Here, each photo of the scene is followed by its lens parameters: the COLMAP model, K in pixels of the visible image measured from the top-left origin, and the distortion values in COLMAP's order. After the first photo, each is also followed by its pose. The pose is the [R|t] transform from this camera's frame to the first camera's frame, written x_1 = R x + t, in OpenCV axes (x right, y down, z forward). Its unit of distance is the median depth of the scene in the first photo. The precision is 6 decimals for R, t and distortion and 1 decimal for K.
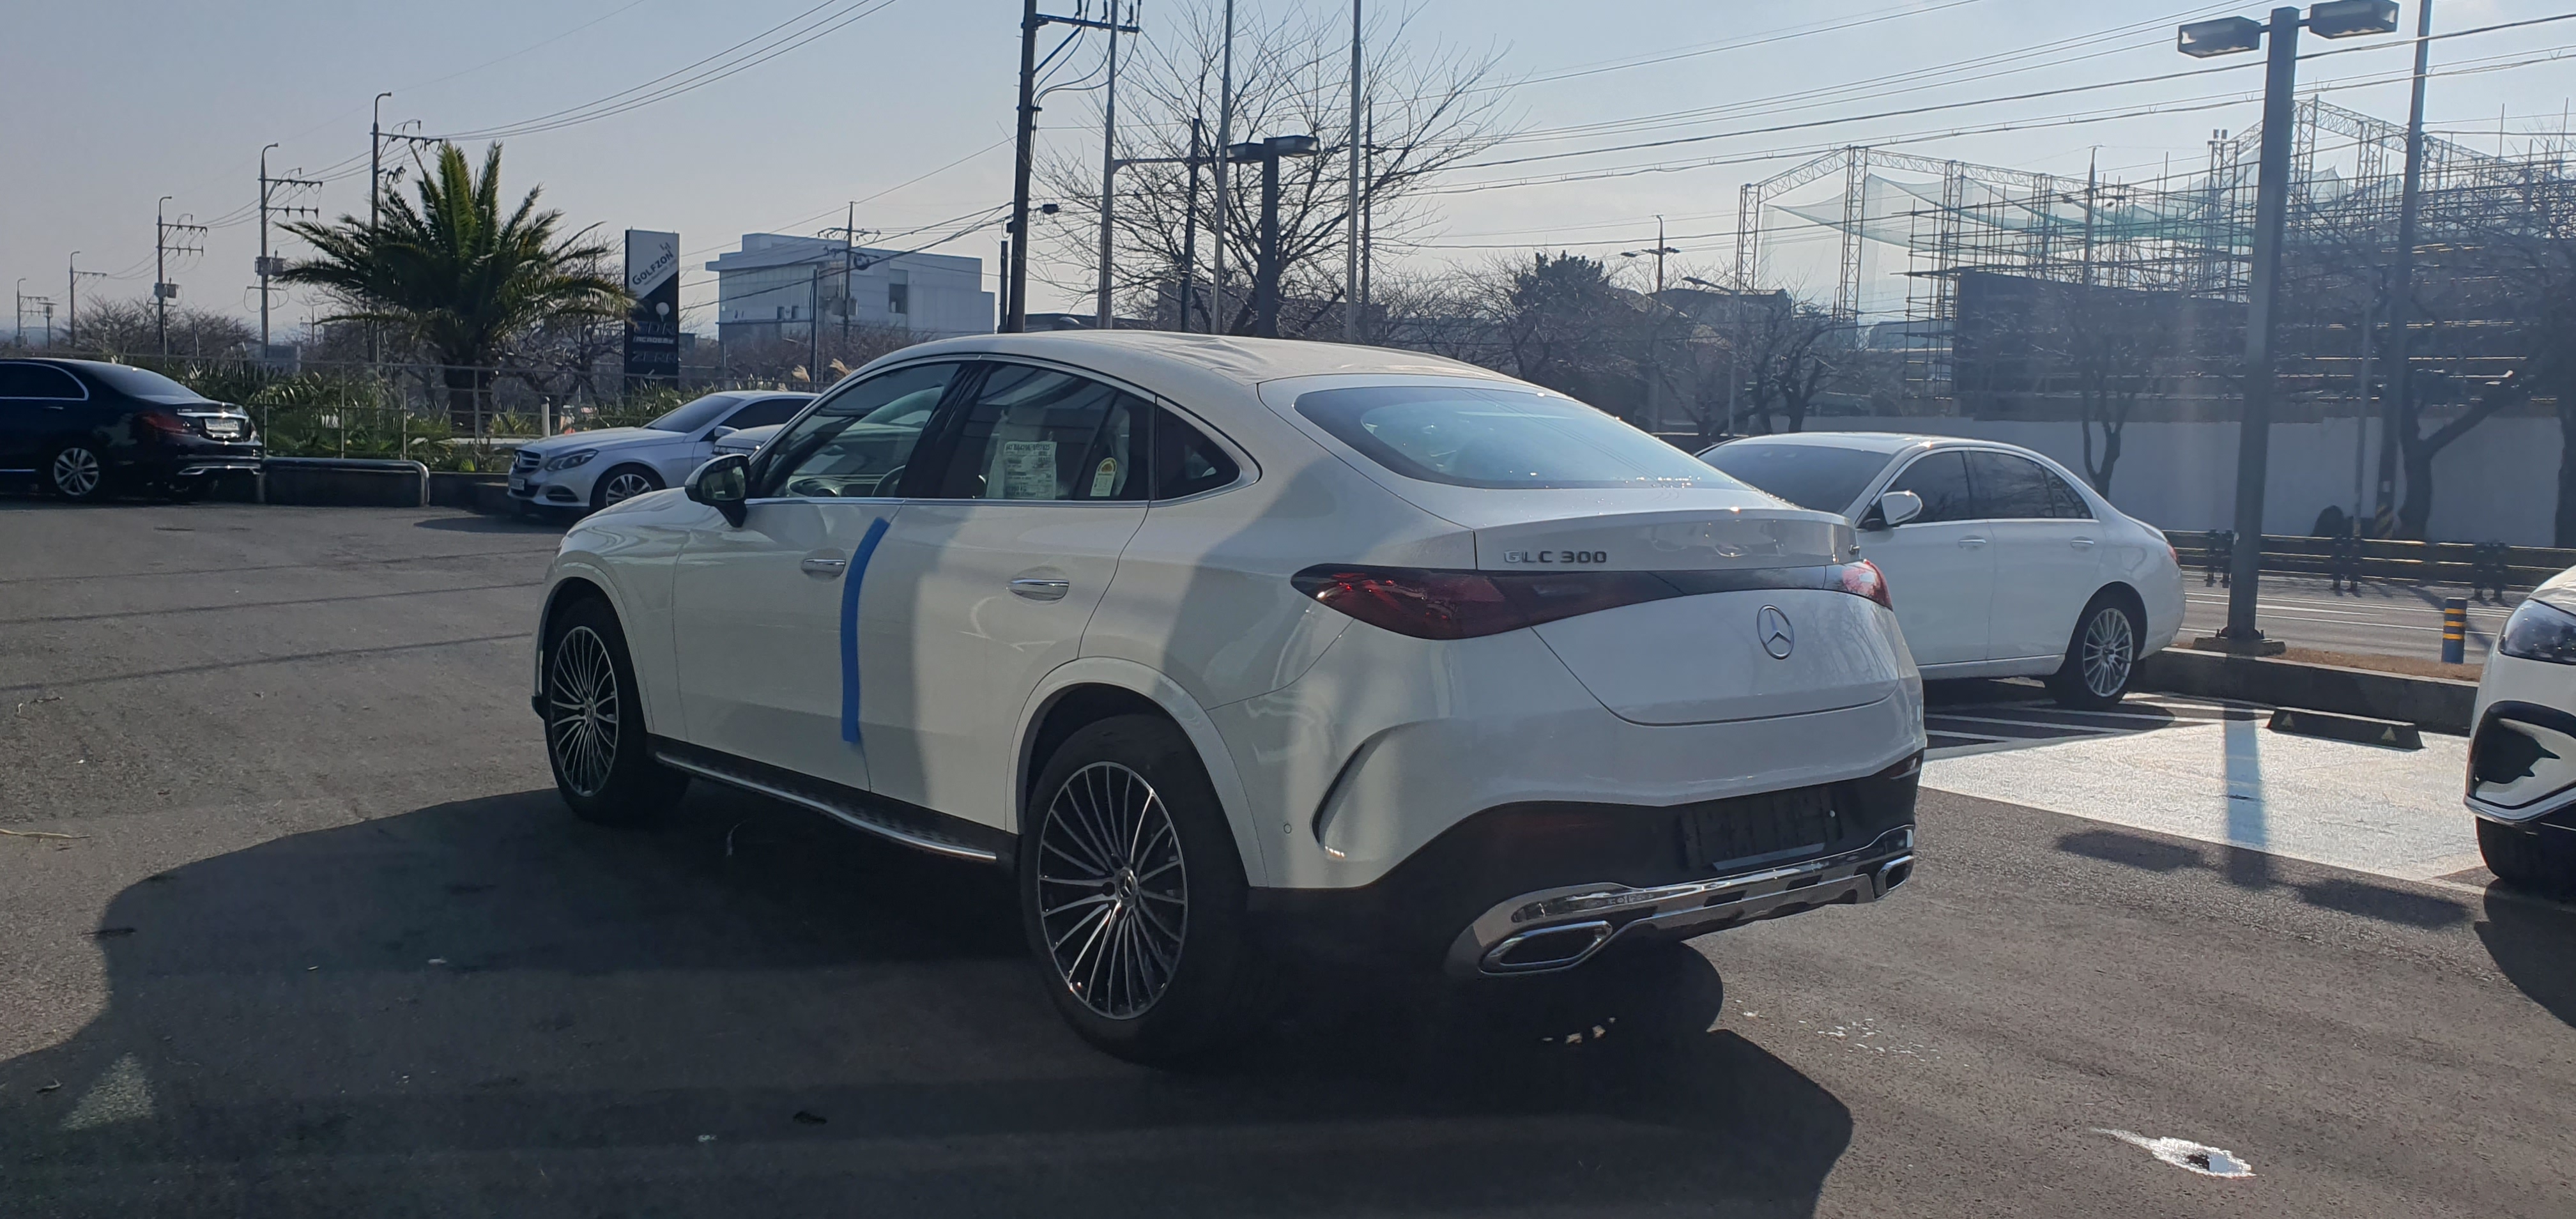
lens RADIAL K [[2008.8, 0, 1288.0], [0, 2008.8, 609.5], [0, 0, 1]] dist [0.004994, -0.007092]
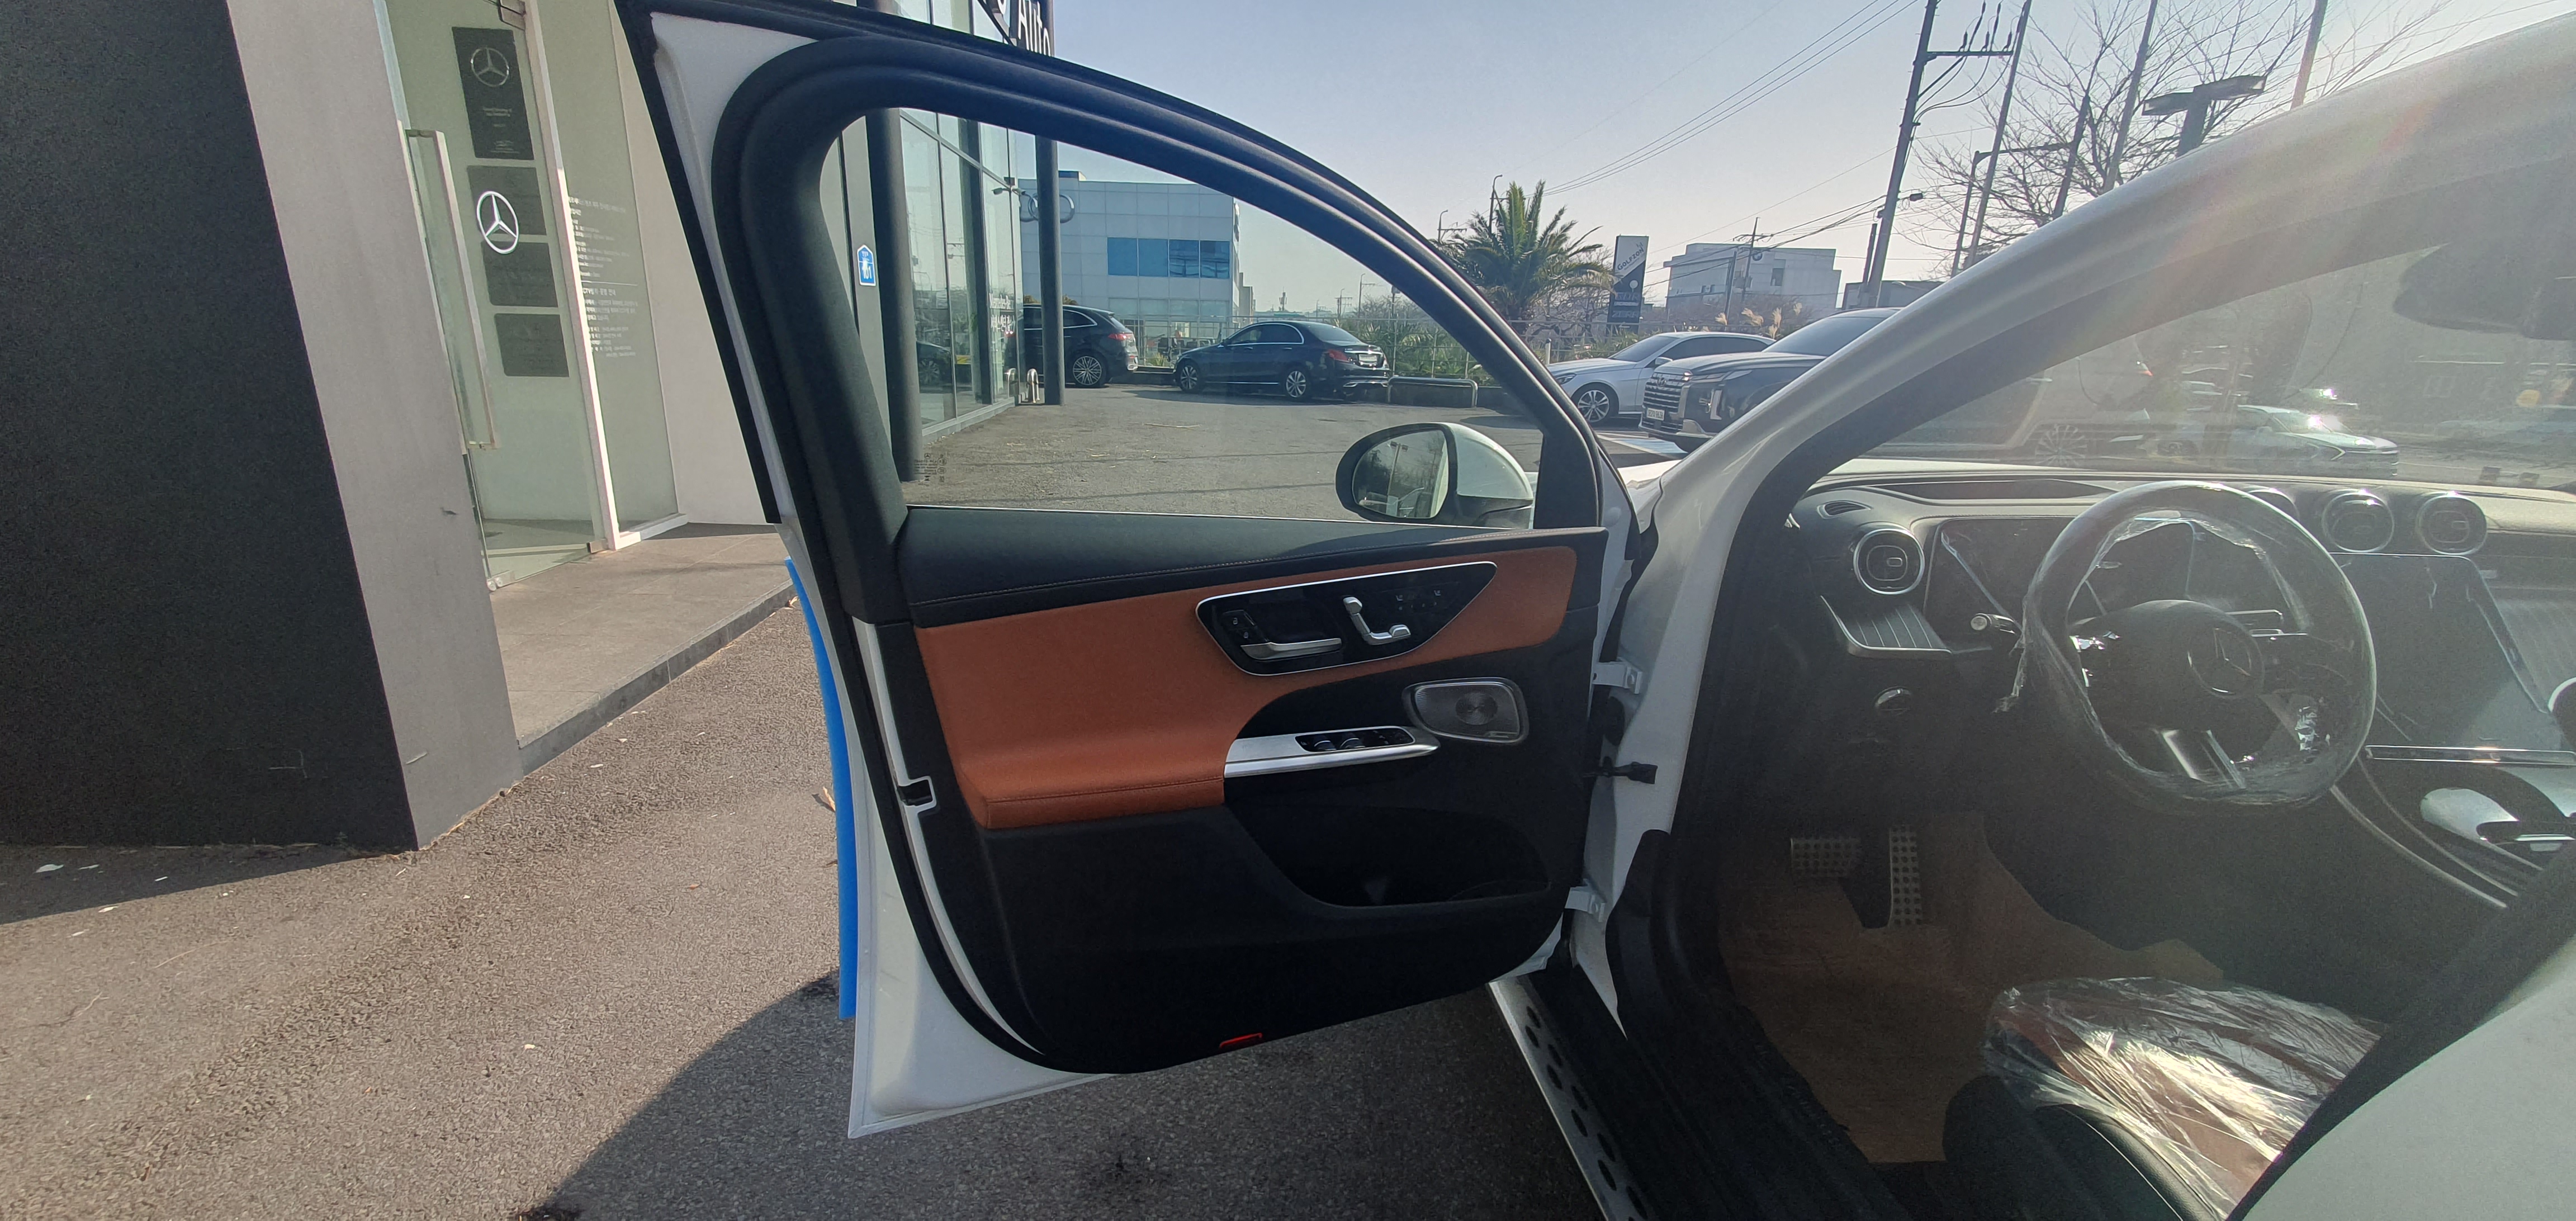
lens RADIAL K [[996.2, 0, 1288.0], [0, 996.2, 610.5], [0, 0, 1]] dist [0.027602, 0.000036]
pose [[0.813636, 0.140162, -0.564226, -0.045473], [-0.049274, 0.983637, 0.173294, -0.015655], [0.579282, -0.113196, 0.807229, 0.161939]]
